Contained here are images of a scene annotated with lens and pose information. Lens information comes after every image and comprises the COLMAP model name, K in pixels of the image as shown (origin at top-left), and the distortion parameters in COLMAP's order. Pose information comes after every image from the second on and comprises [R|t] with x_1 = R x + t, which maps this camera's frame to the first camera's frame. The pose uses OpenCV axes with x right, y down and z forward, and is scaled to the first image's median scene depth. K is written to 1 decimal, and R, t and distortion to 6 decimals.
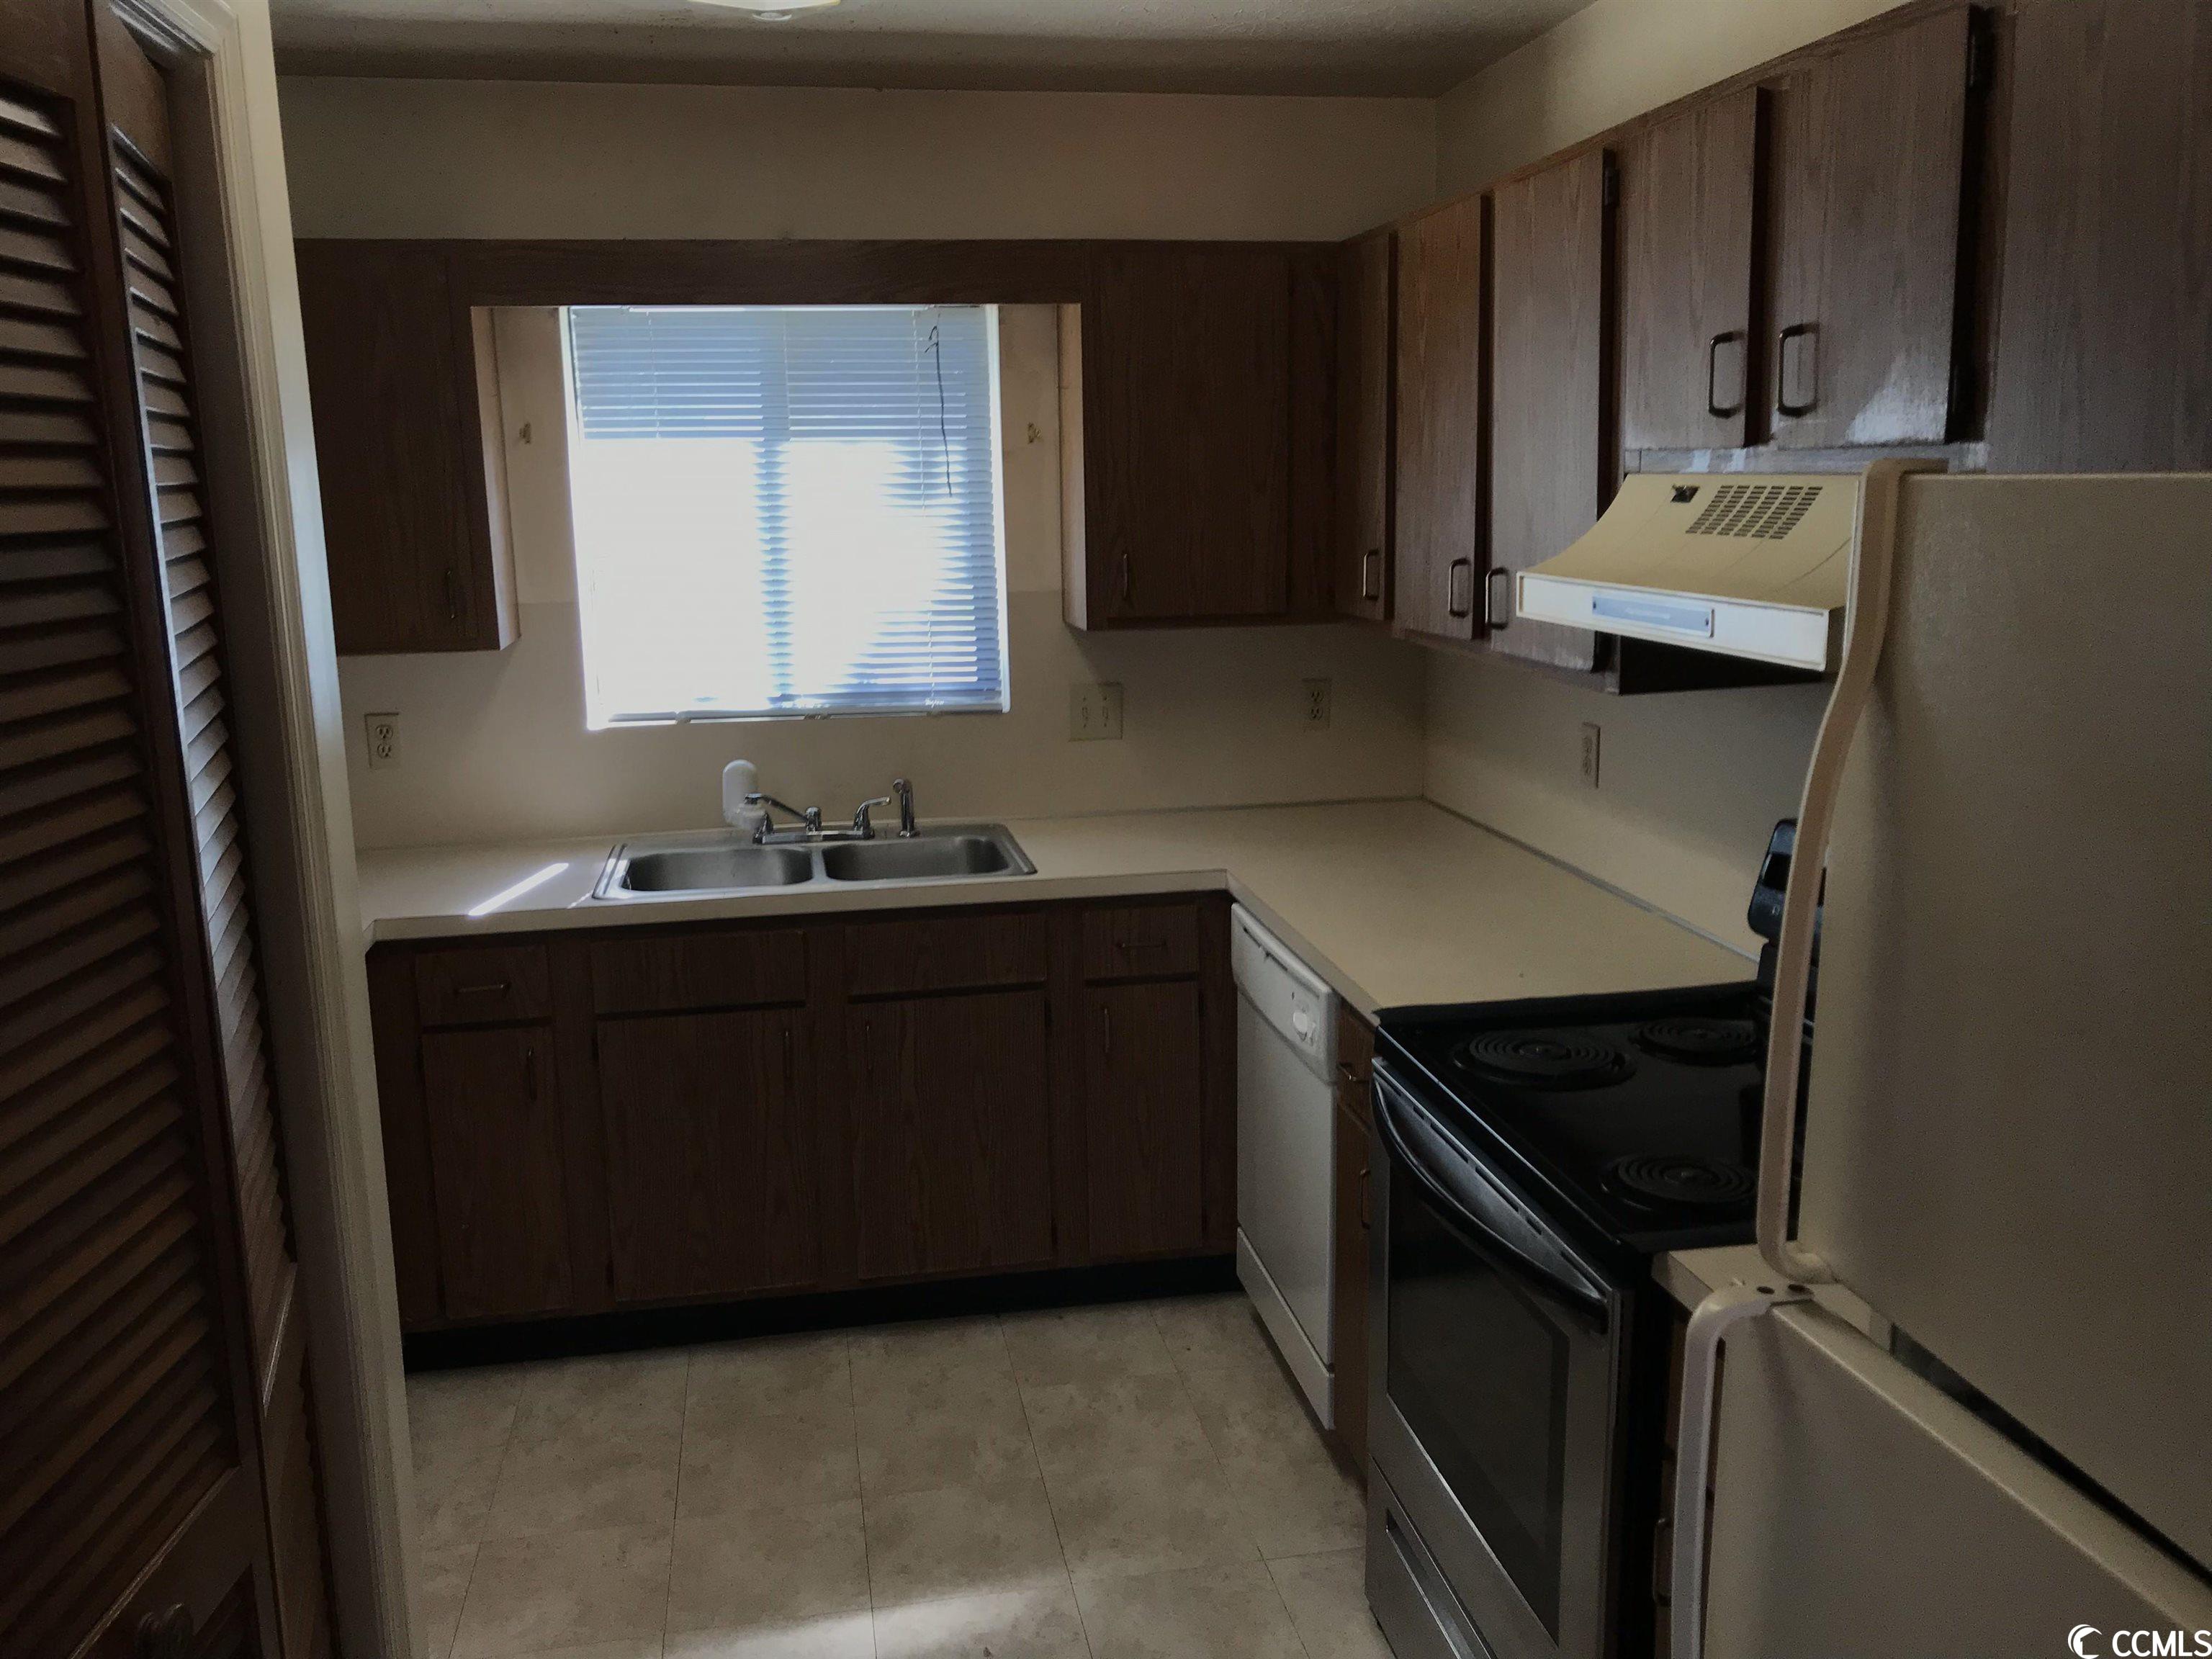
lens RADIAL K [[1808.1, 0, 1100.6], [0, 1808.1, 829.3], [0, 0, 1]] dist [0.037461, -0.046179]
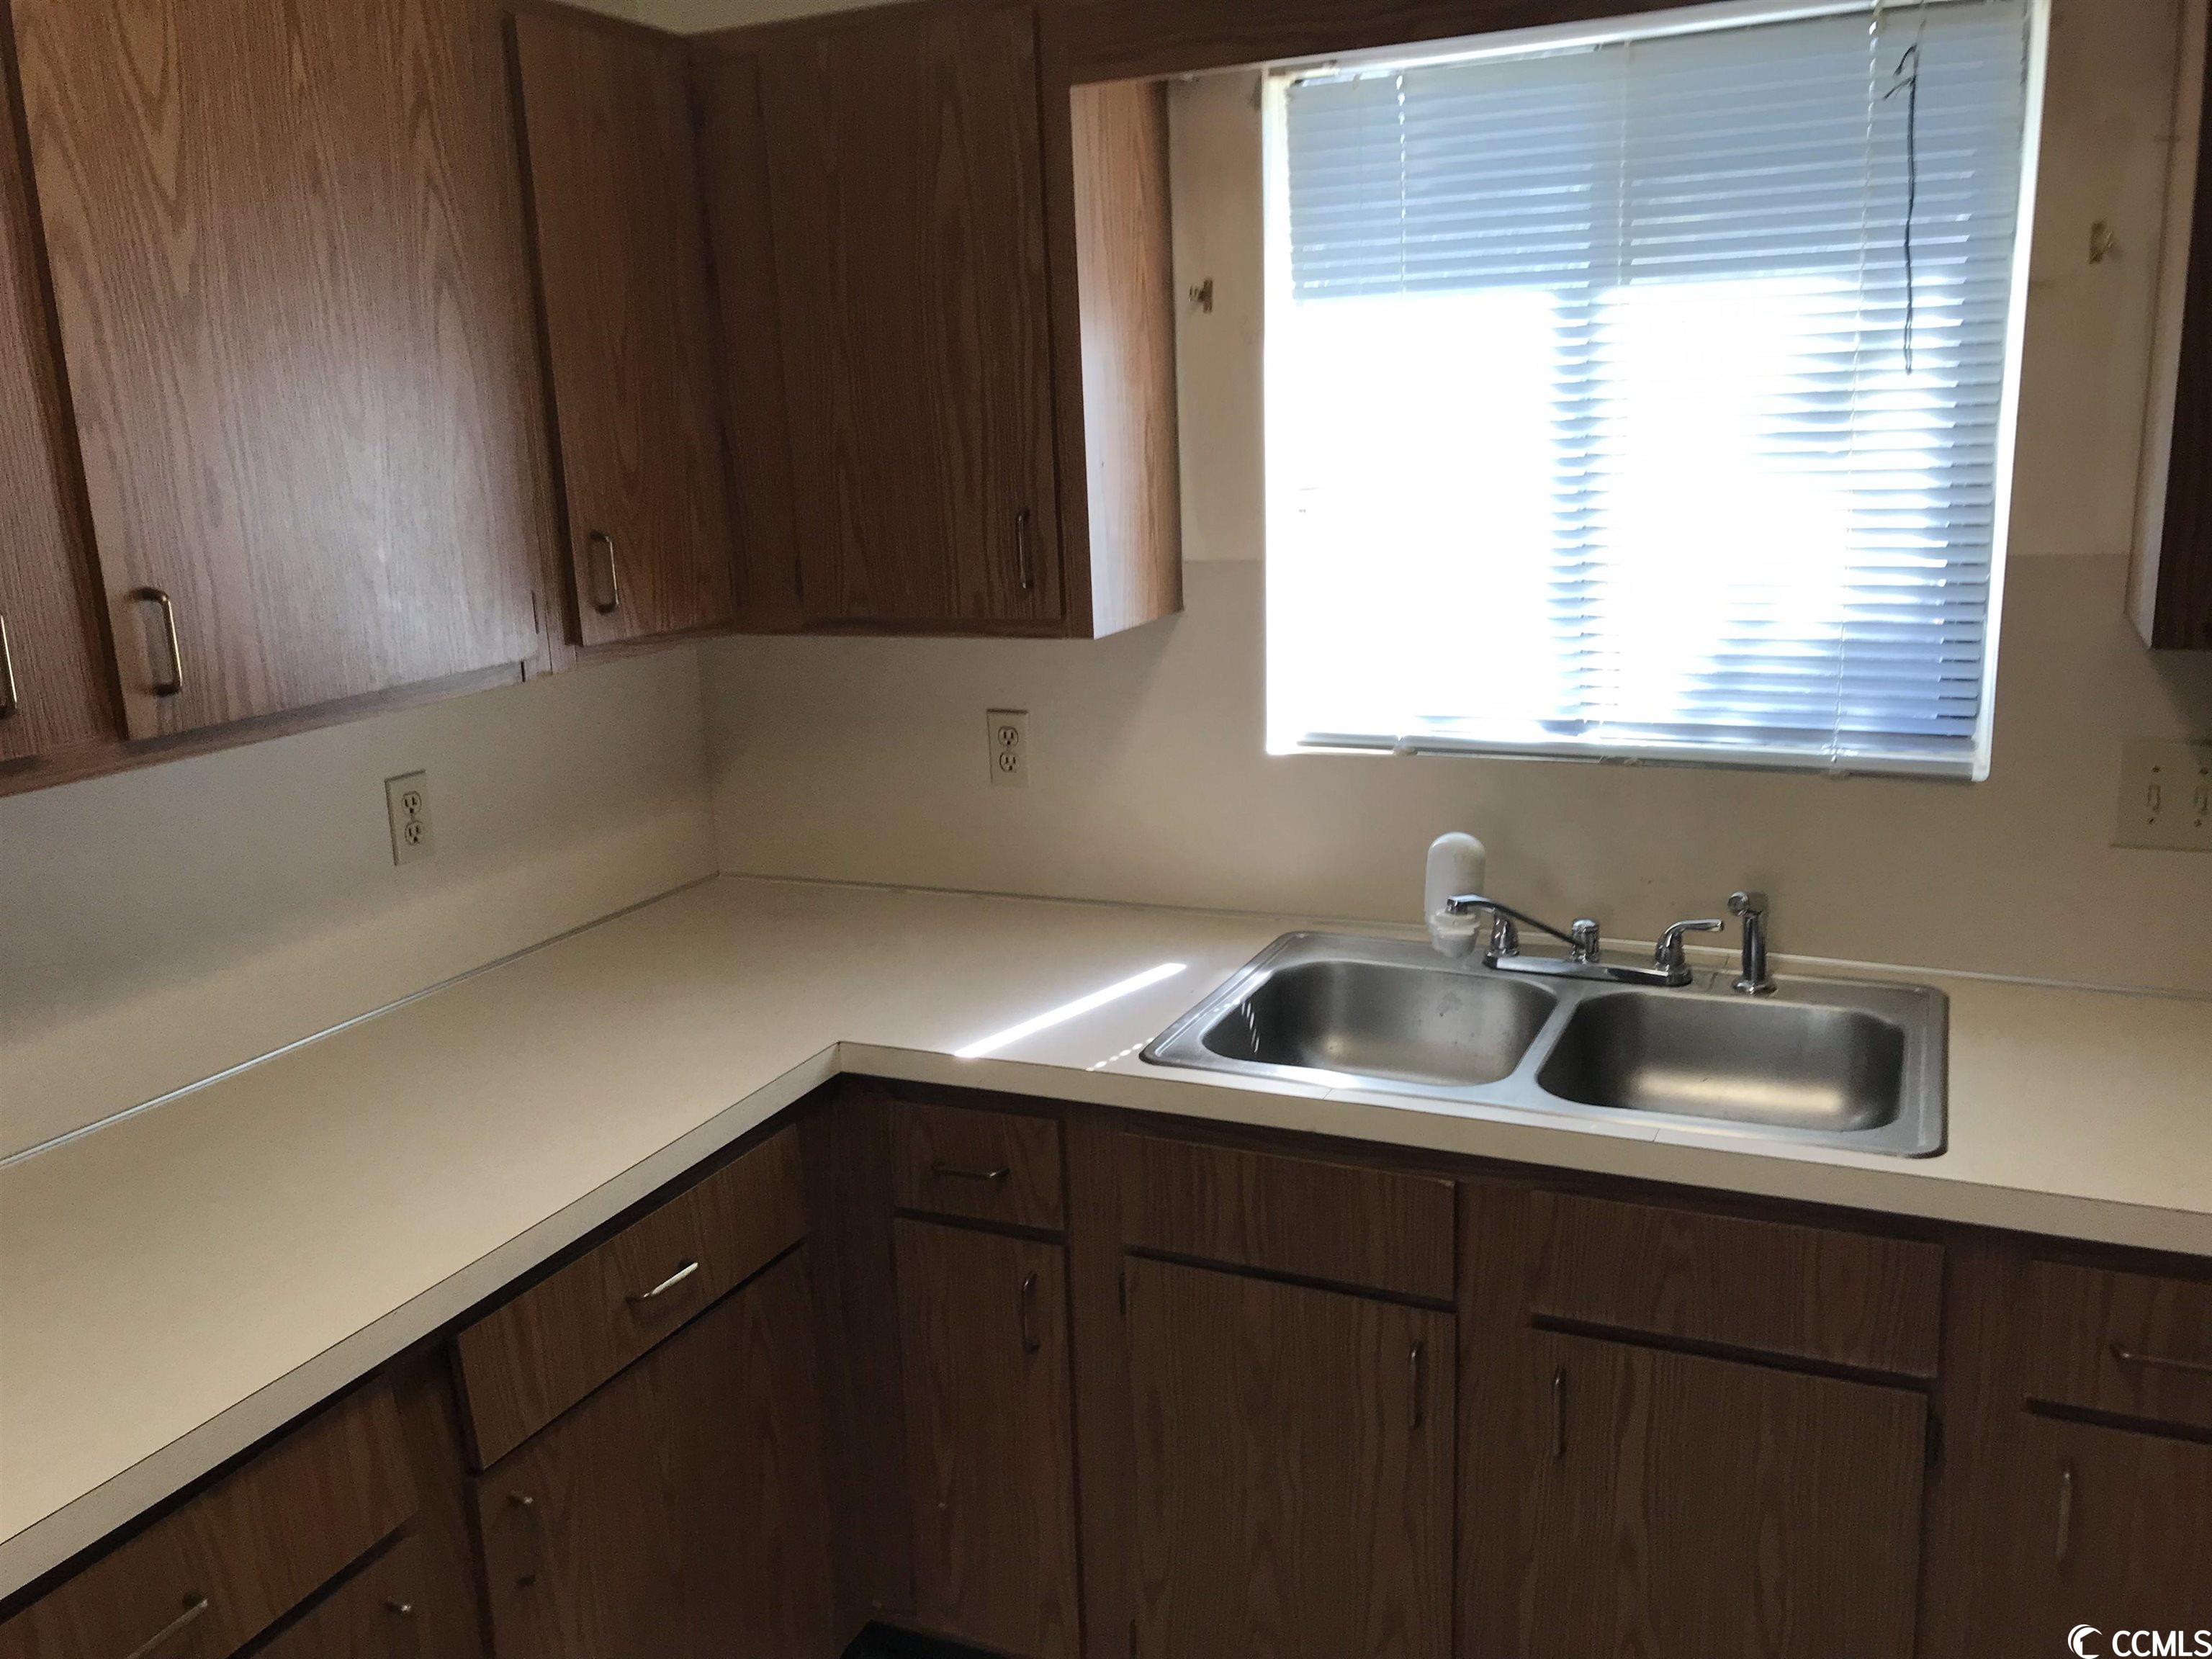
lens RADIAL K [[1808.1, 0, 1113.3], [0, 1808.1, 849.0], [0, 0, 1]] dist [0.037461, -0.046179]
pose [[0.824203, 0.117219, -0.554029, 0.037726], [-0.082852, 0.992775, 0.086792, -0.072987], [0.560200, -0.025632, 0.827961, 0.427073]]
